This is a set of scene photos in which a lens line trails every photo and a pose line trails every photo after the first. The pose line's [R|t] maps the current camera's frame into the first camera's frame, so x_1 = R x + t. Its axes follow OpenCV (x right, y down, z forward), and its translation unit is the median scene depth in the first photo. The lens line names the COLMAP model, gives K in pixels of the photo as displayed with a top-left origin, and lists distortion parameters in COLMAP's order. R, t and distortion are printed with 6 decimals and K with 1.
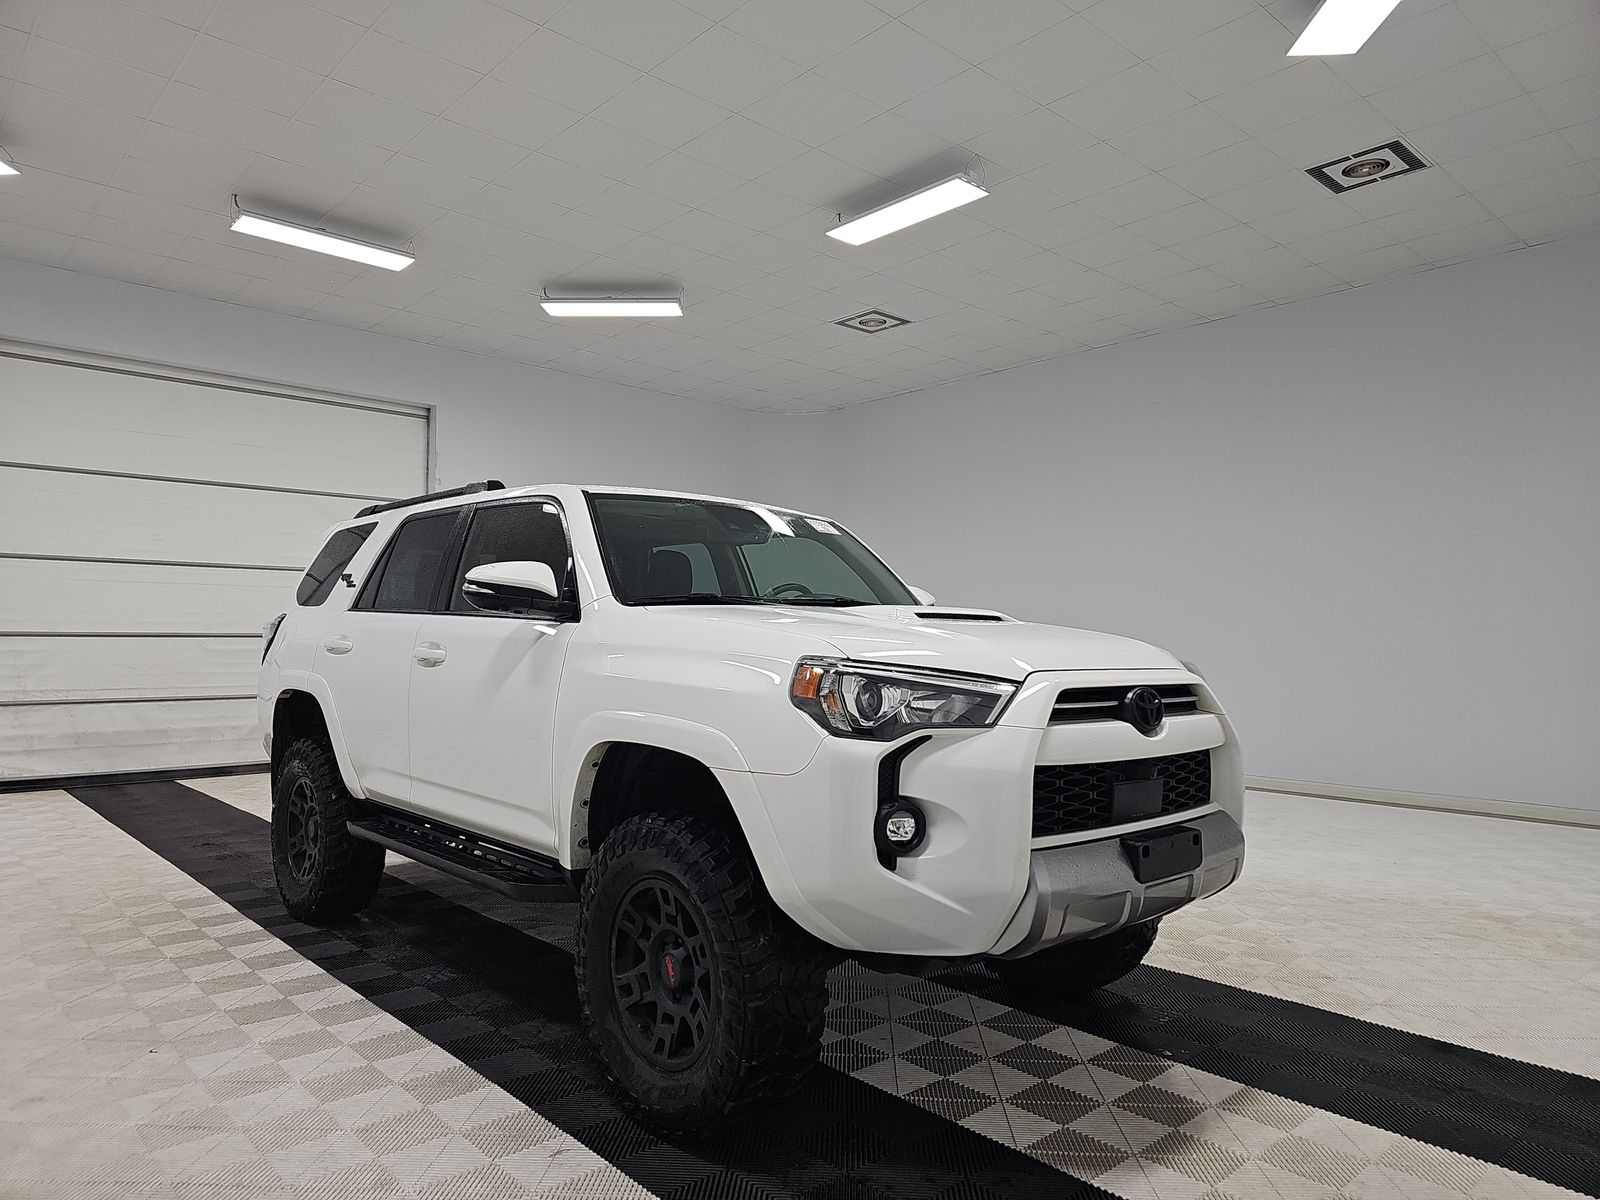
lens RADIAL K [[1071.2, 0, 800.0], [0, 1071.2, 600.0], [0, 0, 1]] dist [0.060976, -0.000471]
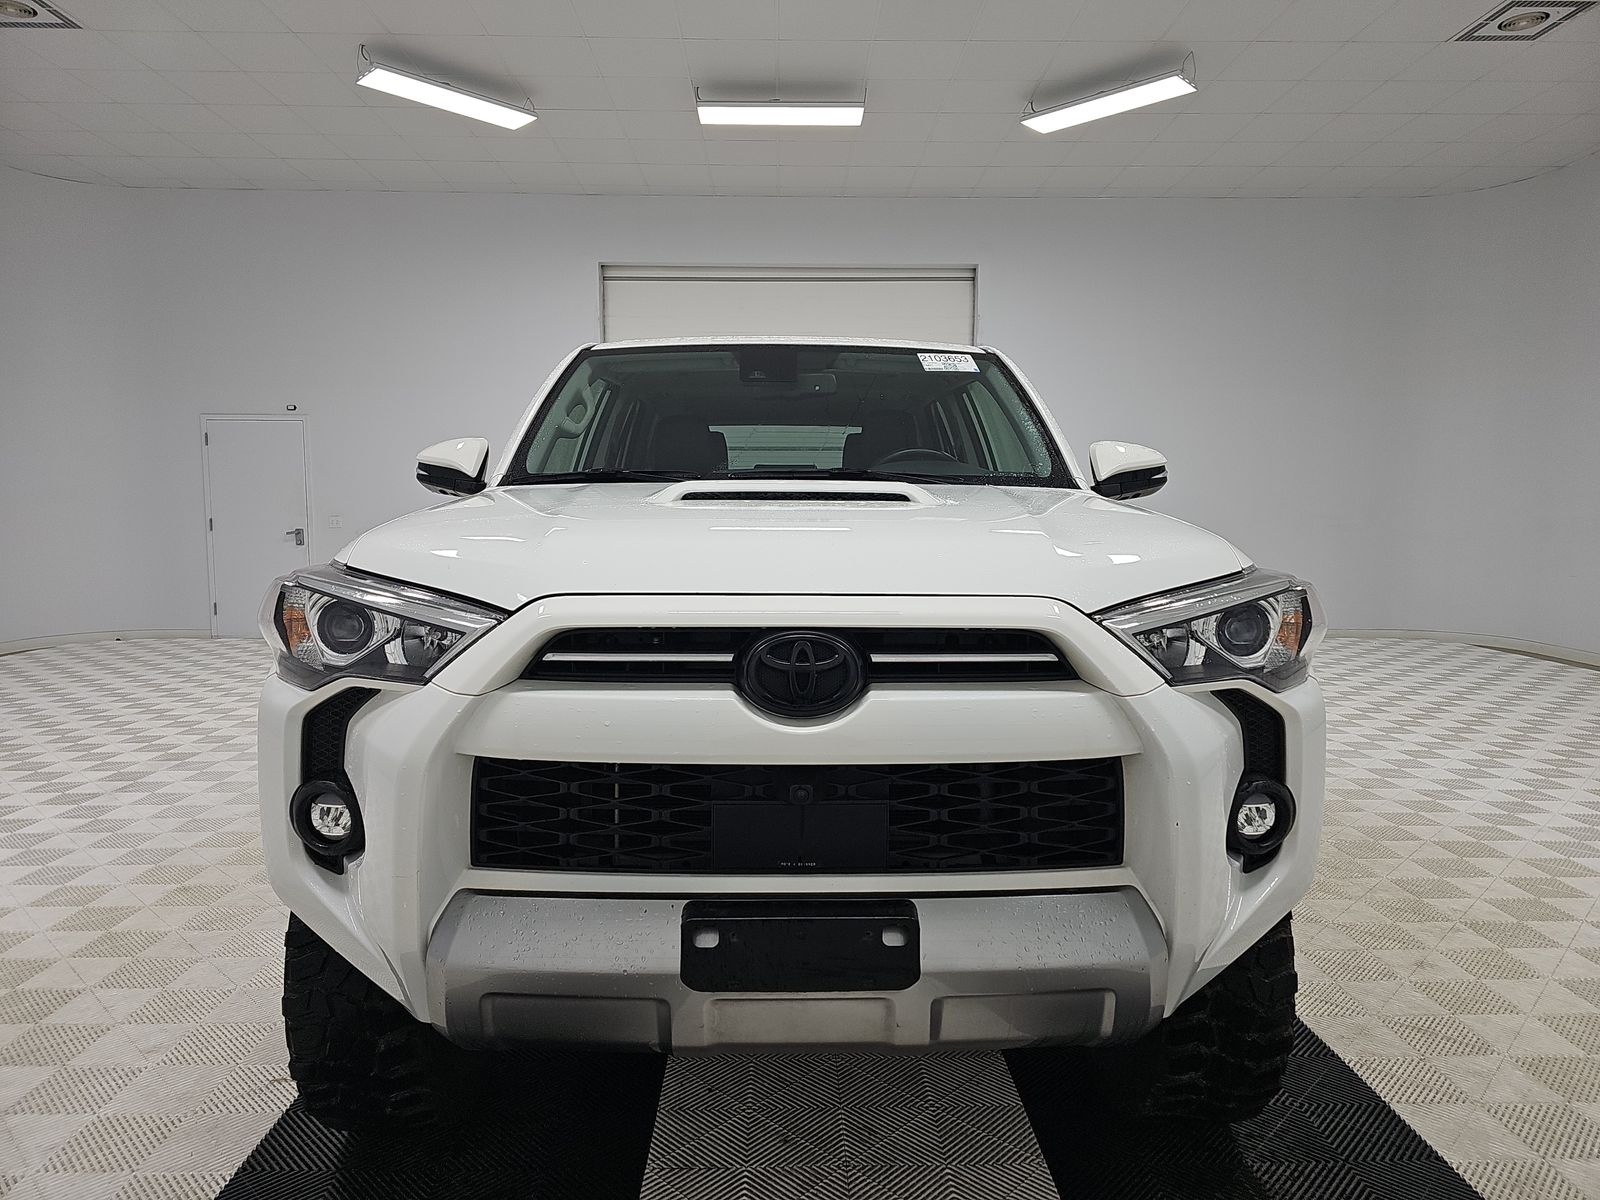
lens RADIAL K [[1071.2, 0, 800.0], [0, 1071.2, 600.0], [0, 0, 1]] dist [0.060976, -0.000471]
pose [[0.762334, 0.050956, -0.645174, 0.664883], [0.028419, 0.993298, 0.112030, 0.006724], [0.646559, -0.103740, 0.755777, 0.610499]]
